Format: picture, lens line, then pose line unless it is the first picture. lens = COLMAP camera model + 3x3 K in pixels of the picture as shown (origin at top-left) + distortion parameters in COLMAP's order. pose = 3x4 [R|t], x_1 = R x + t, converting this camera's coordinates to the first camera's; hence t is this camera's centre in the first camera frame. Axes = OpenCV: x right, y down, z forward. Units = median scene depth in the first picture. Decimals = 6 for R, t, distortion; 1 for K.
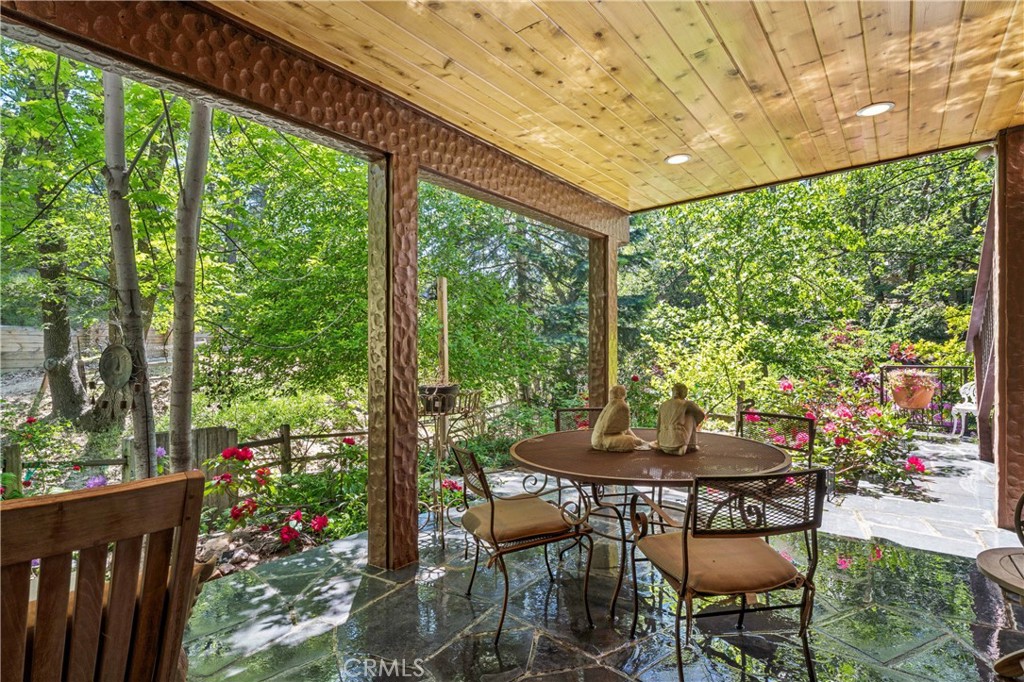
lens RADIAL K [[527.8, 0, 512.0], [0, 527.8, 341.0], [0, 0, 1]] dist [0.000059, -0.000004]
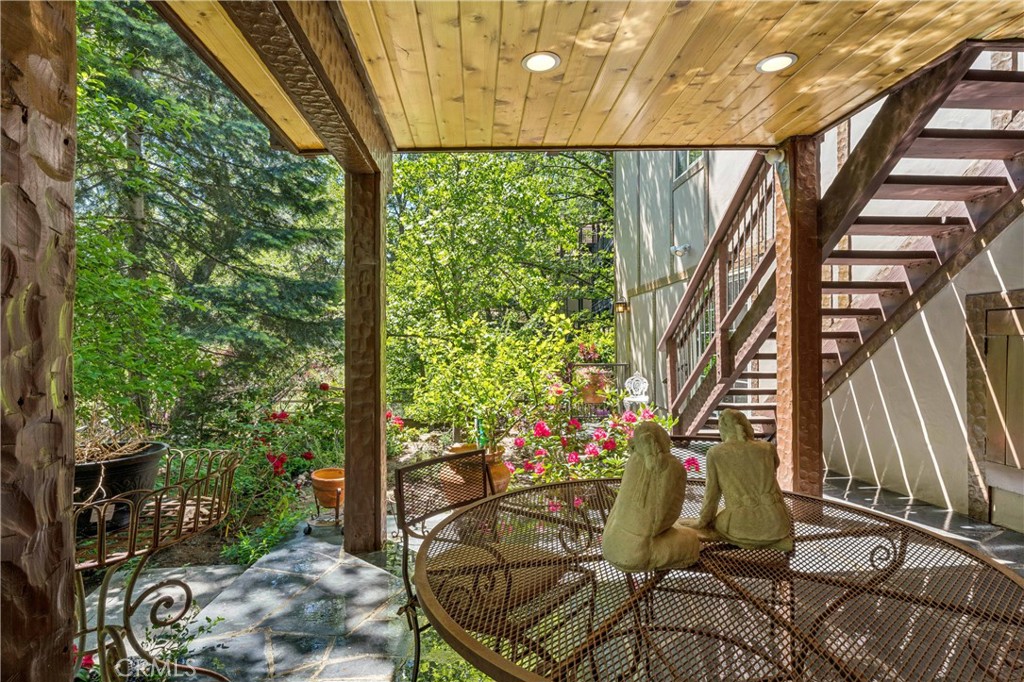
lens RADIAL K [[528.3, 0, 512.0], [0, 528.3, 341.0], [0, 0, 1]] dist [-0.001231, -0.000344]
pose [[0.762680, 0.009498, 0.646706, -0.150752], [-0.009076, 0.999951, -0.003983, 0.010727], [-0.646713, -0.002832, 0.762729, 0.554149]]
